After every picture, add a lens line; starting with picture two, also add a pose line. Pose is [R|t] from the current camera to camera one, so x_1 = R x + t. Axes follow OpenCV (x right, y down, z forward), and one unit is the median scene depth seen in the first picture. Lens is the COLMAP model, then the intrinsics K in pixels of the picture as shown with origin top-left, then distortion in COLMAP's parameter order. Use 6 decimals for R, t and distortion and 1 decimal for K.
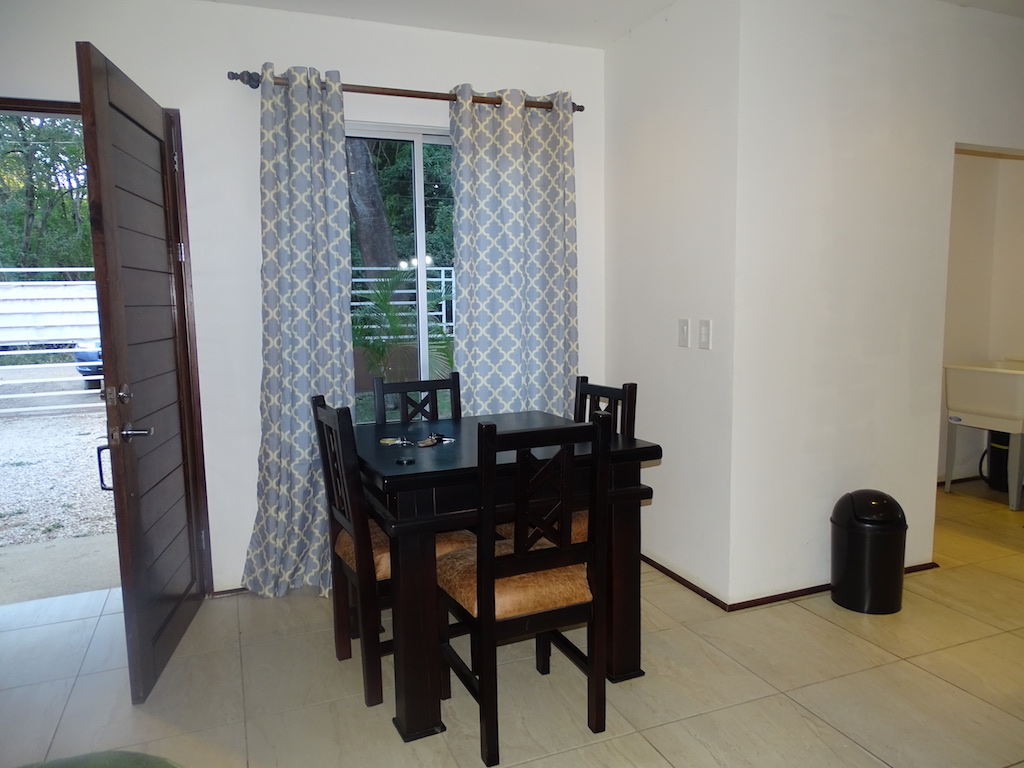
lens RADIAL K [[744.8, 0, 495.1], [0, 744.8, 383.0], [0, 0, 1]] dist [0.018013, -0.008110]
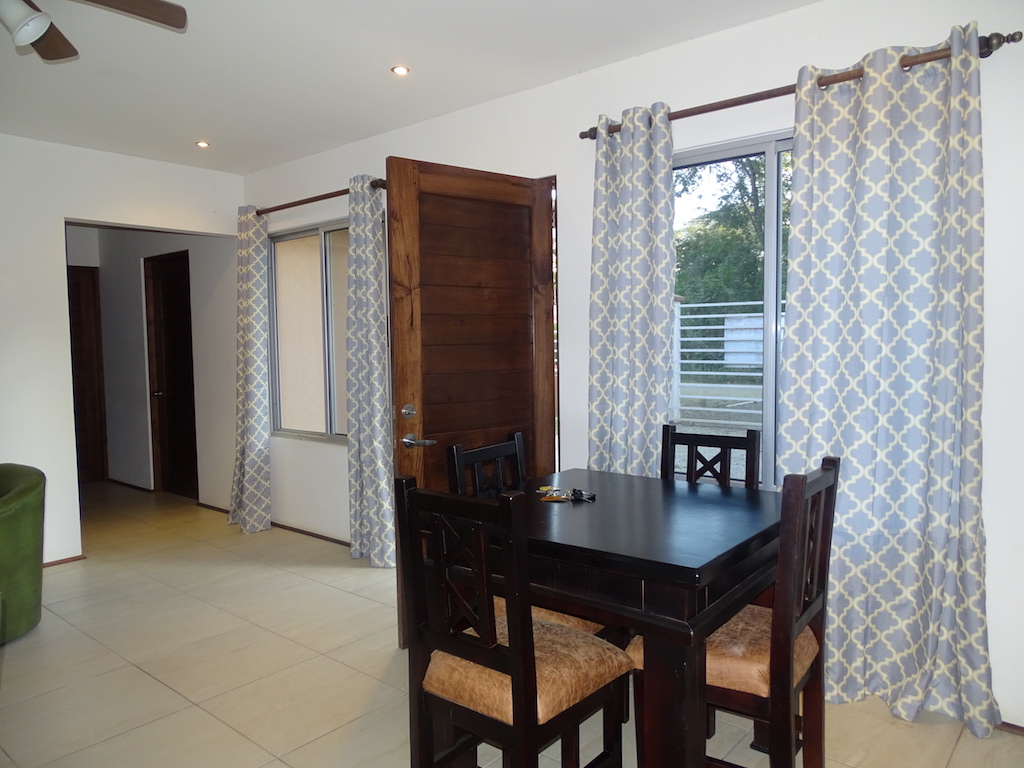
lens RADIAL K [[744.8, 0, 495.1], [0, 744.8, 383.0], [0, 0, 1]] dist [0.018013, -0.008110]
pose [[0.439171, 0.065604, -0.896005, 0.546531], [-0.108365, 0.993917, 0.019658, -0.050803], [0.891844, 0.088463, 0.443609, 0.391544]]
